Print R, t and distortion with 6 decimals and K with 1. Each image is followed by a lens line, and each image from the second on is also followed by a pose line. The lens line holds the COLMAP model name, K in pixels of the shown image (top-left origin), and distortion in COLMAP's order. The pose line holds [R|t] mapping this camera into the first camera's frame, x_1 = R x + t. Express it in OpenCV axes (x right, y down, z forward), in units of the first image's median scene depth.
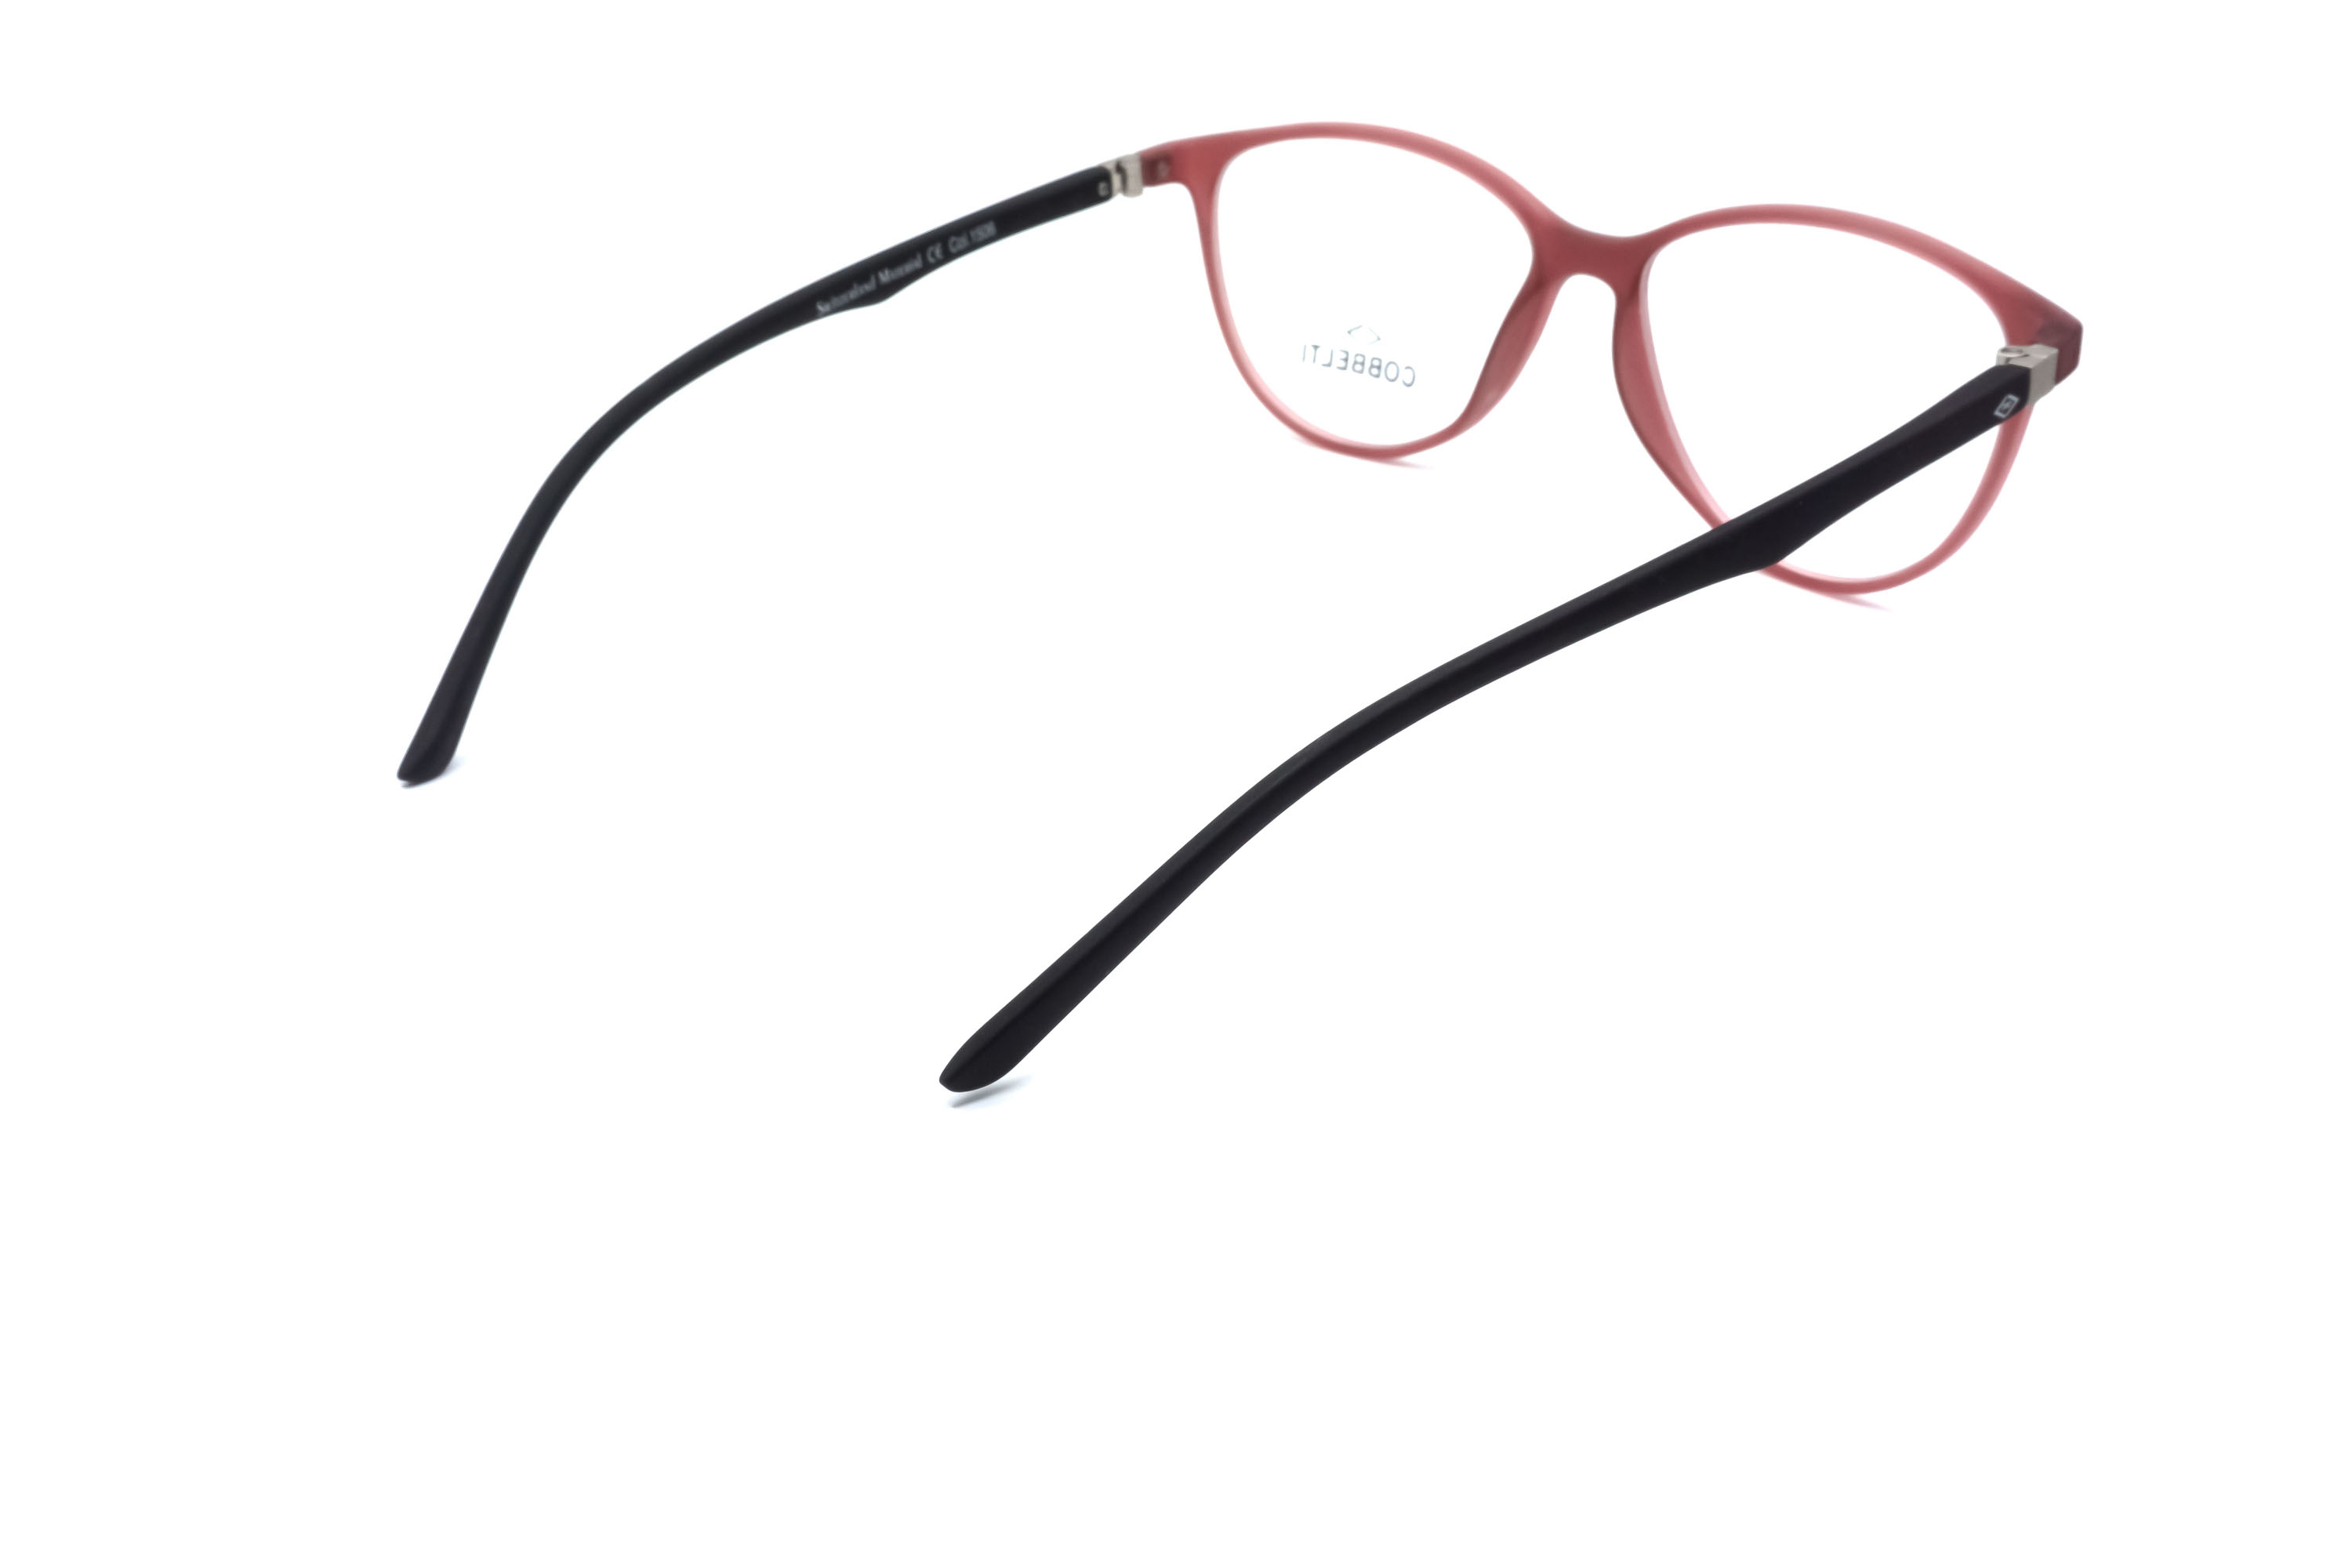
lens RADIAL K [[2660.7, 0, 1176.0], [0, 2660.7, 784.0], [0, 0, 1]] dist [0.015192, 0.045901]
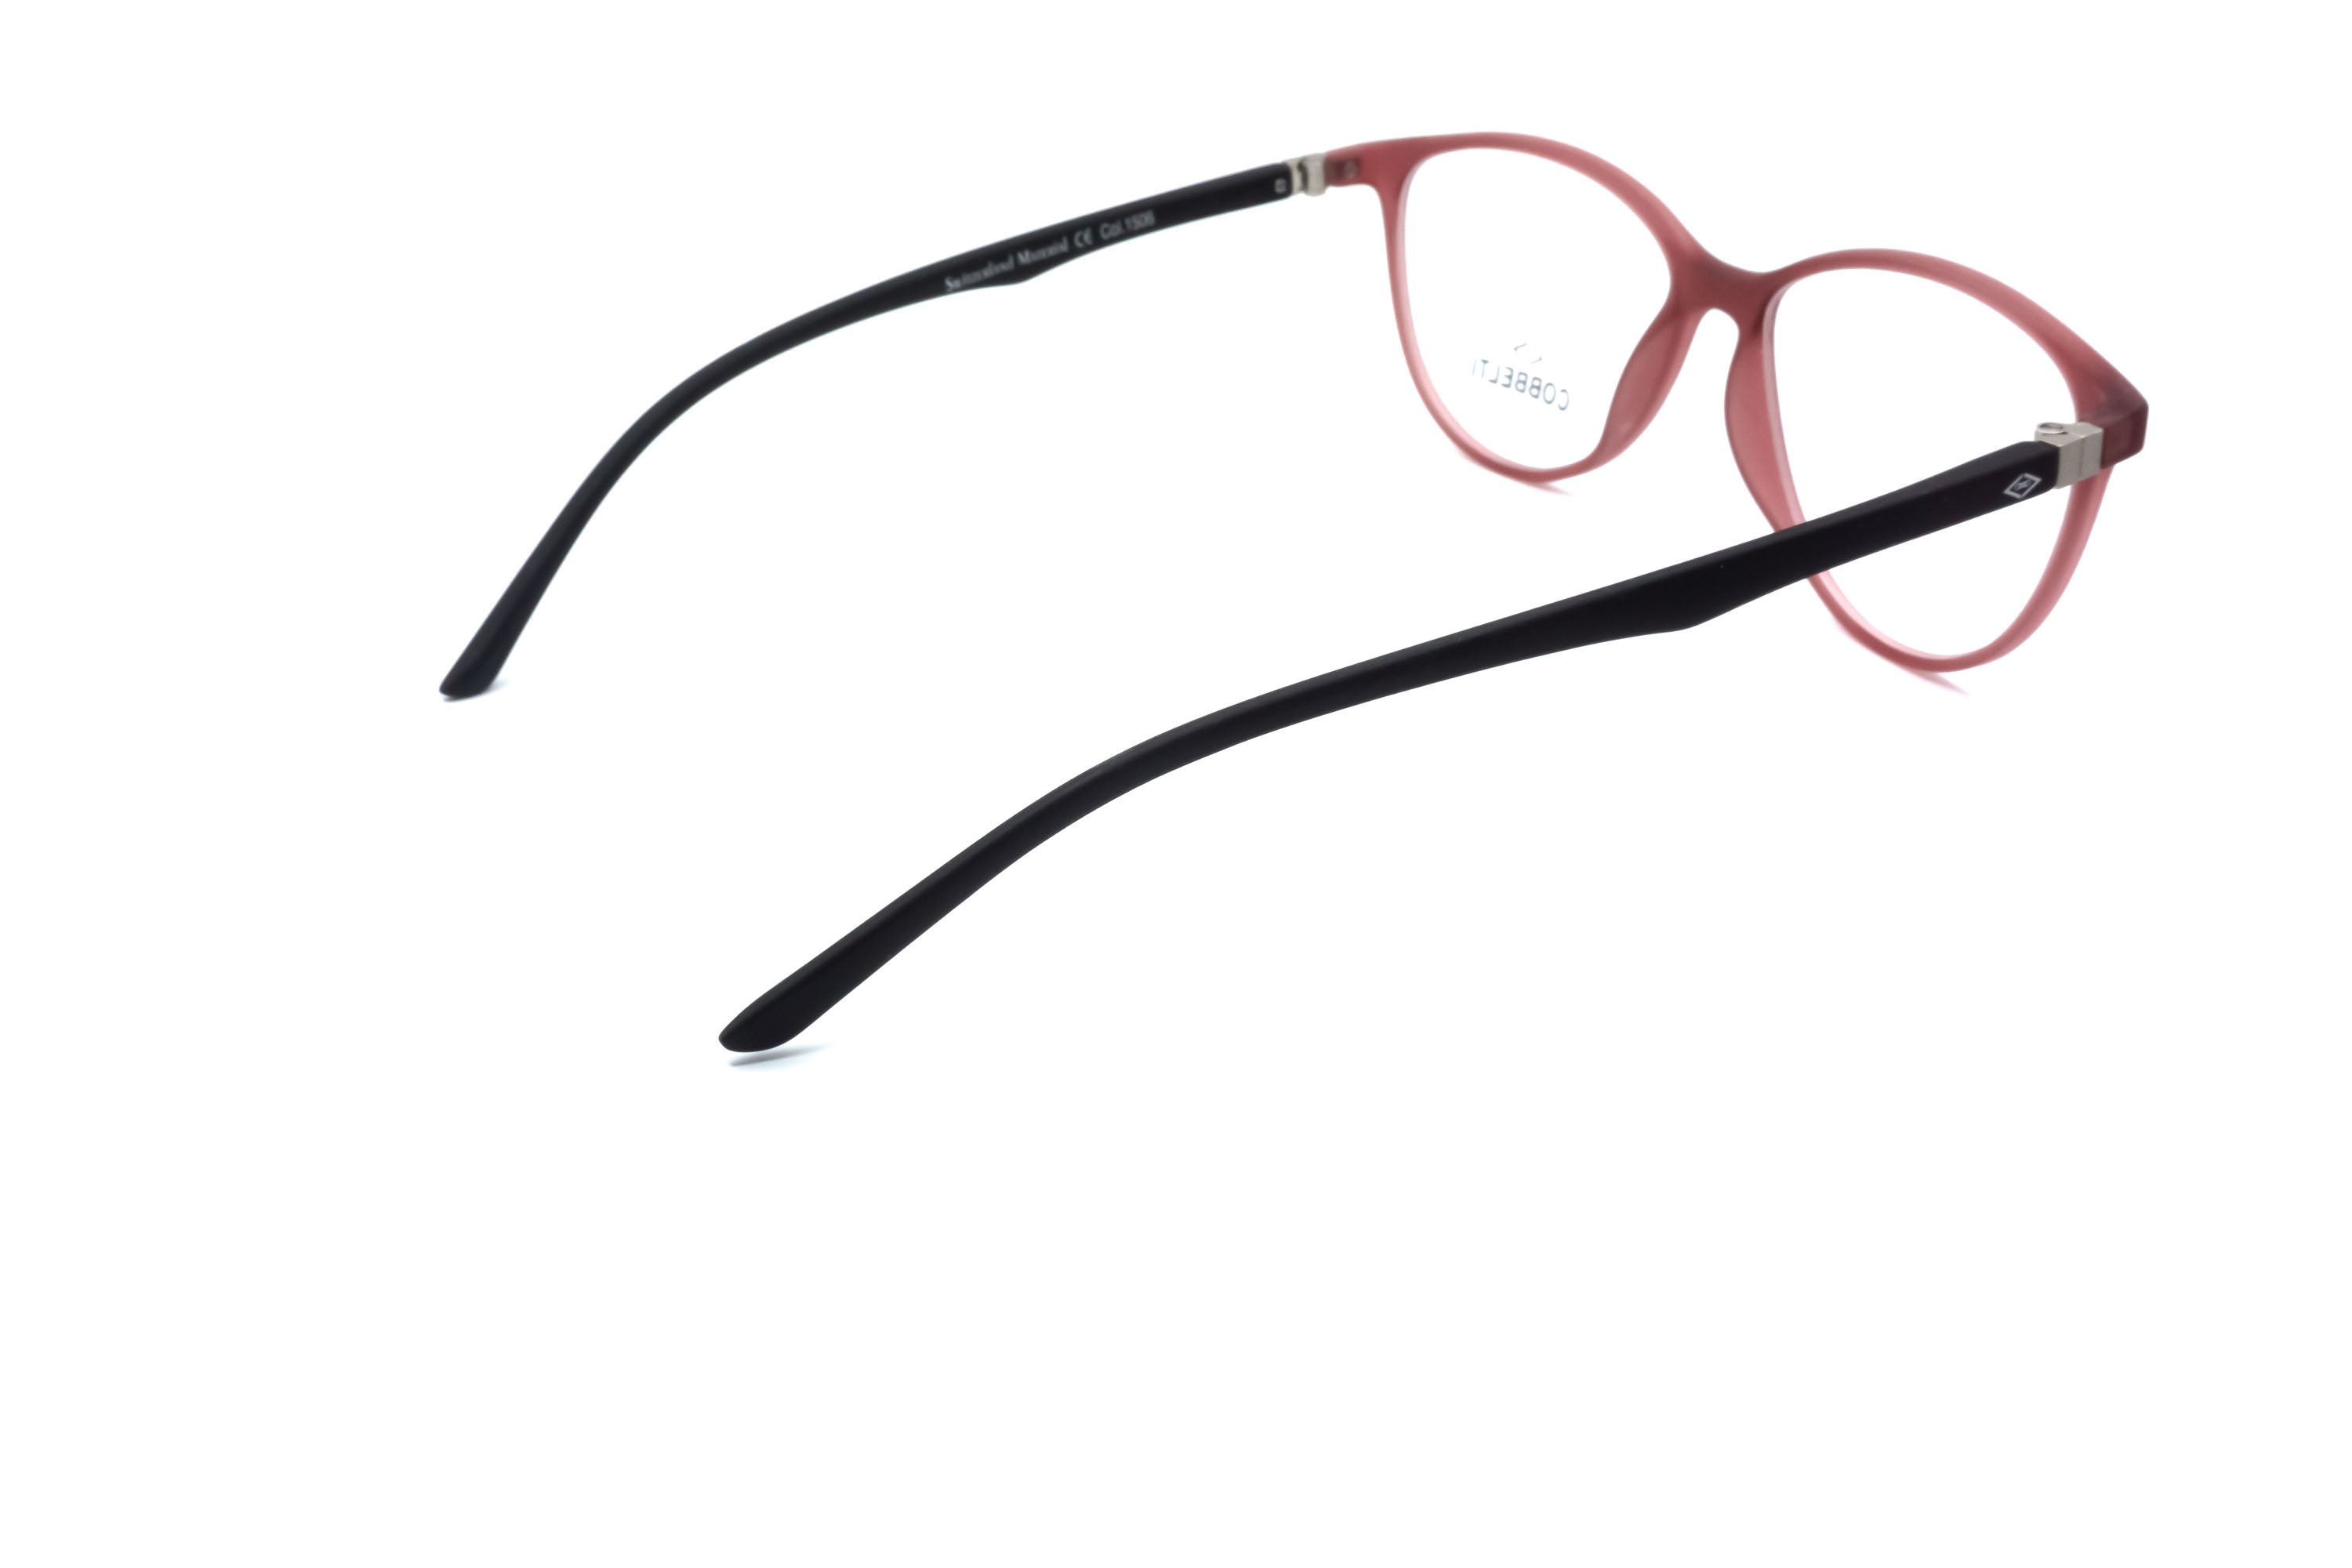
lens RADIAL K [[2660.7, 0, 1176.0], [0, 2660.7, 784.0], [0, 0, 1]] dist [0.015192, 0.045901]
pose [[0.964964, 0.119603, -0.233537, 0.203481], [-0.117702, 0.992803, 0.022112, -0.019581], [0.234501, 0.006150, 0.972096, 0.024387]]
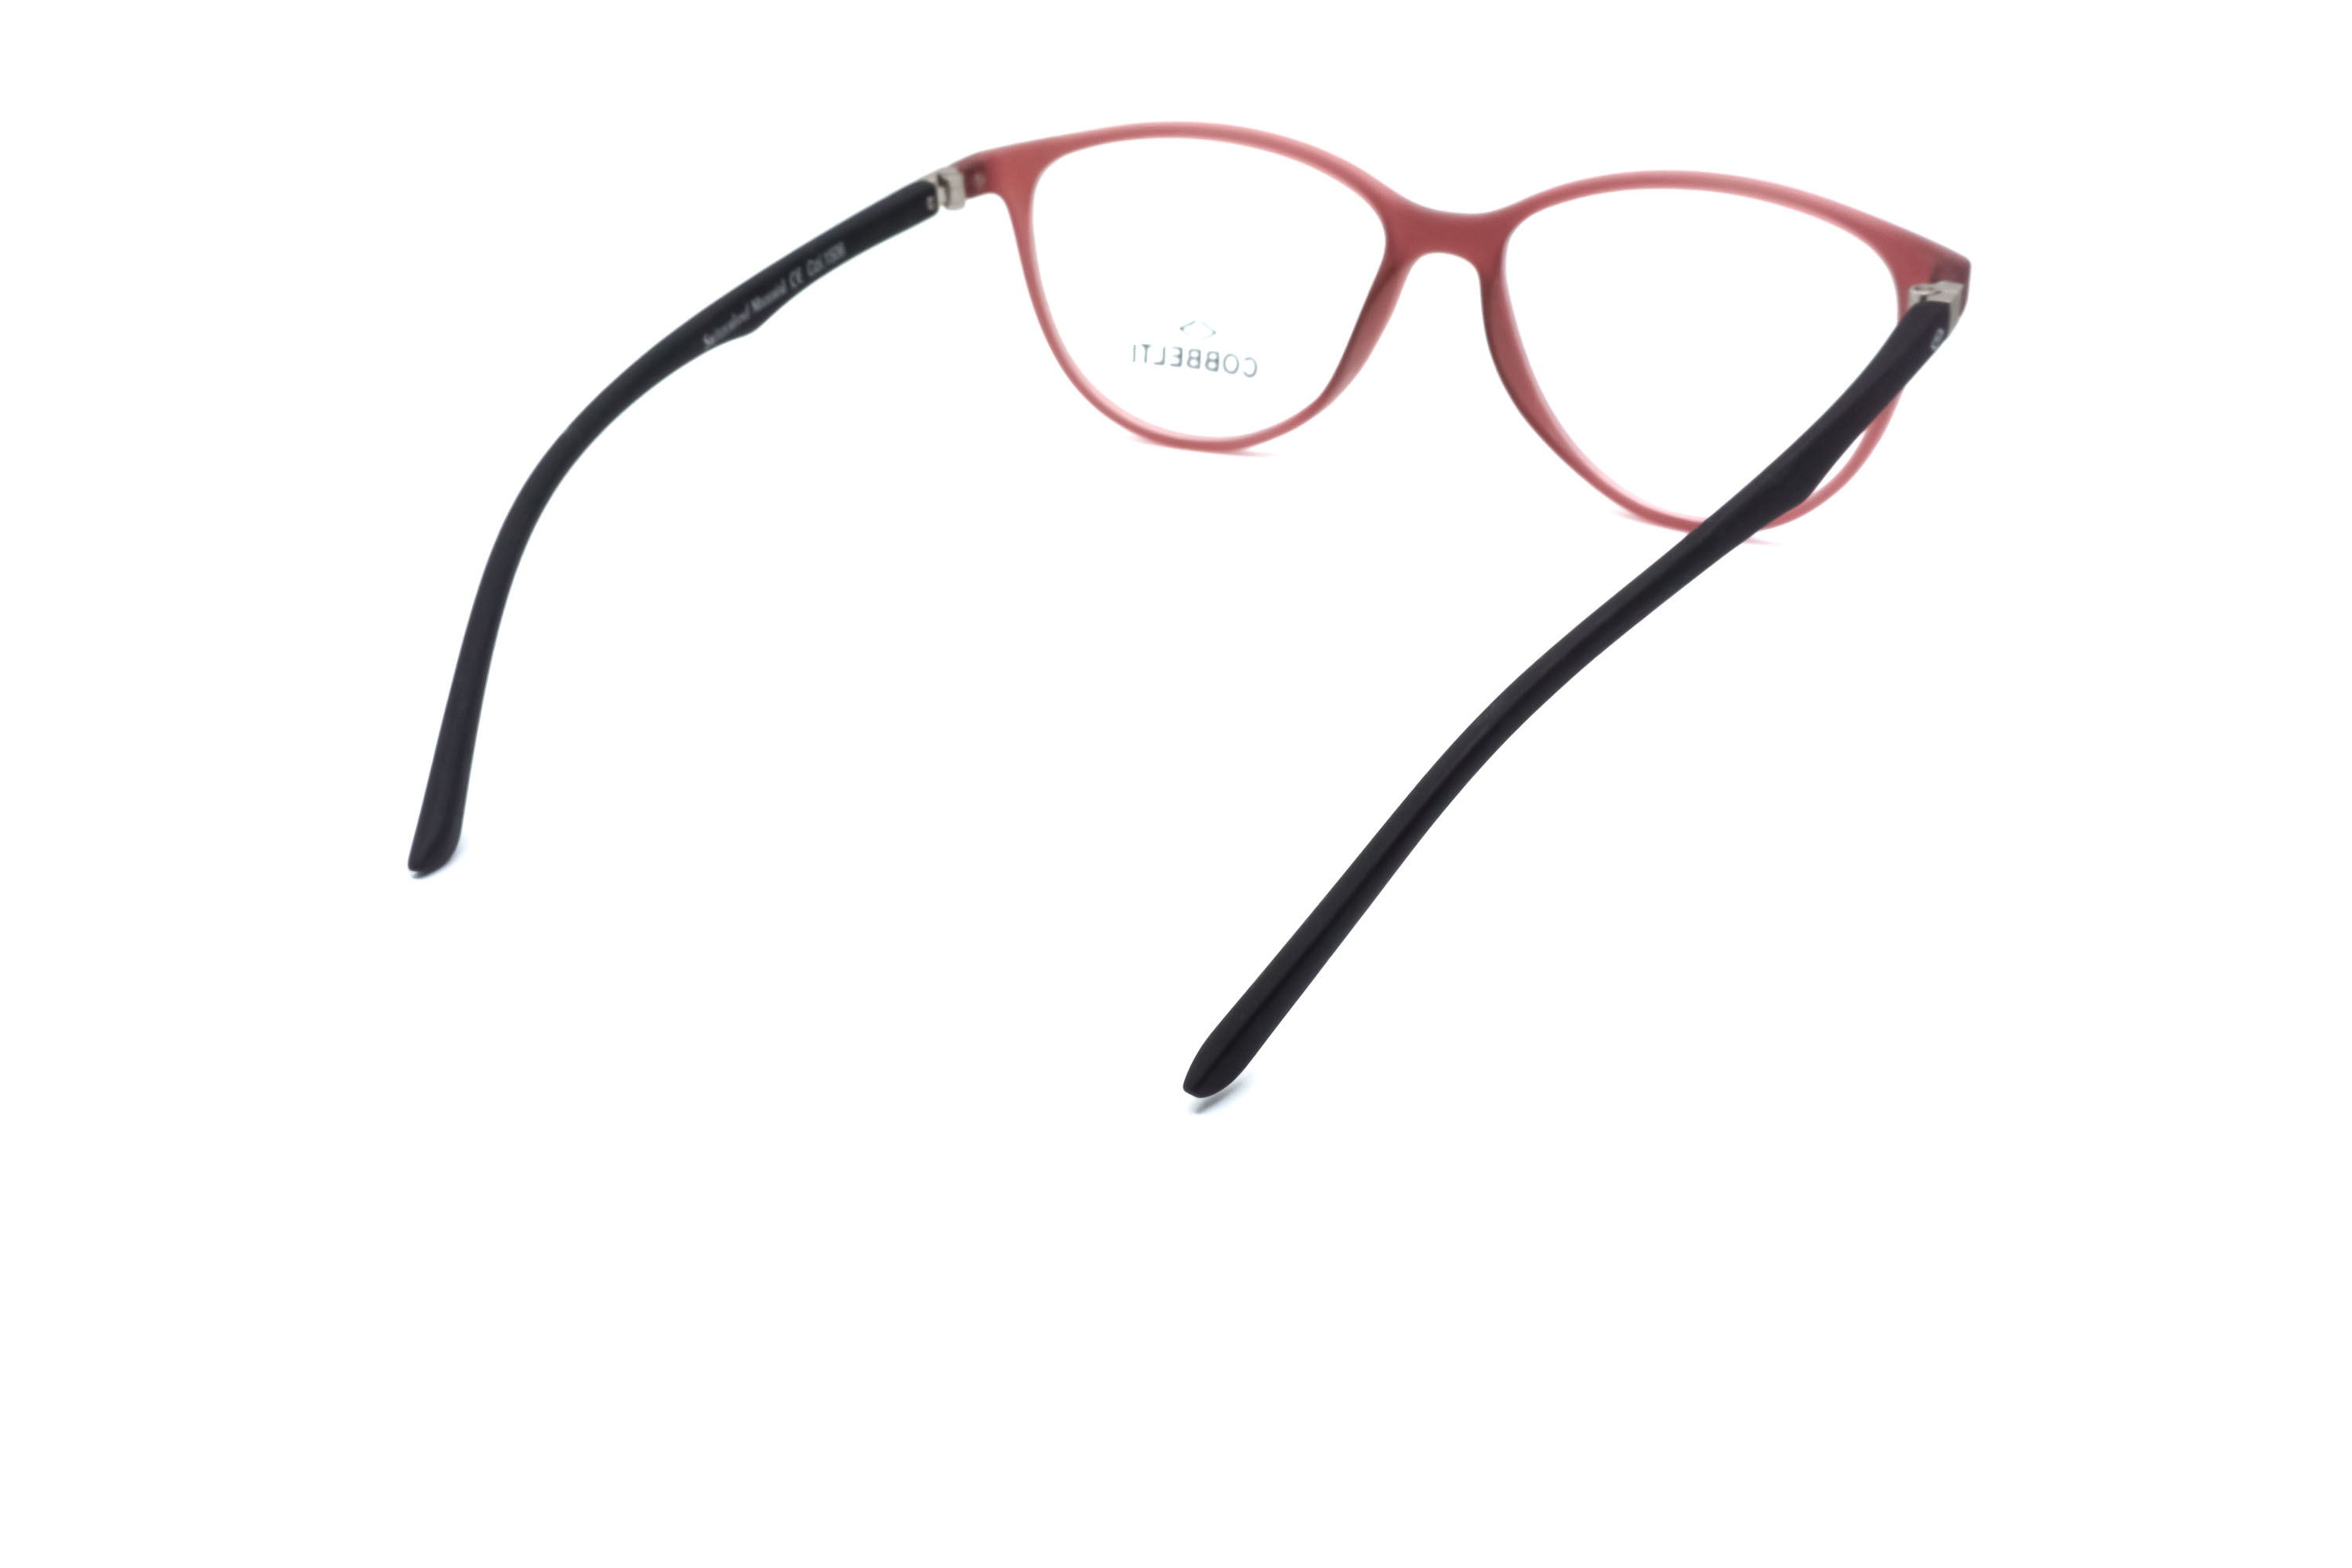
lens RADIAL K [[2660.7, 0, 1176.0], [0, 2660.7, 784.0], [0, 0, 1]] dist [0.015192, 0.045901]
pose [[0.966499, -0.114862, 0.229535, -0.199810], [0.116498, 0.993170, 0.006458, -0.005338], [-0.228709, 0.020498, 0.973279, 0.022798]]
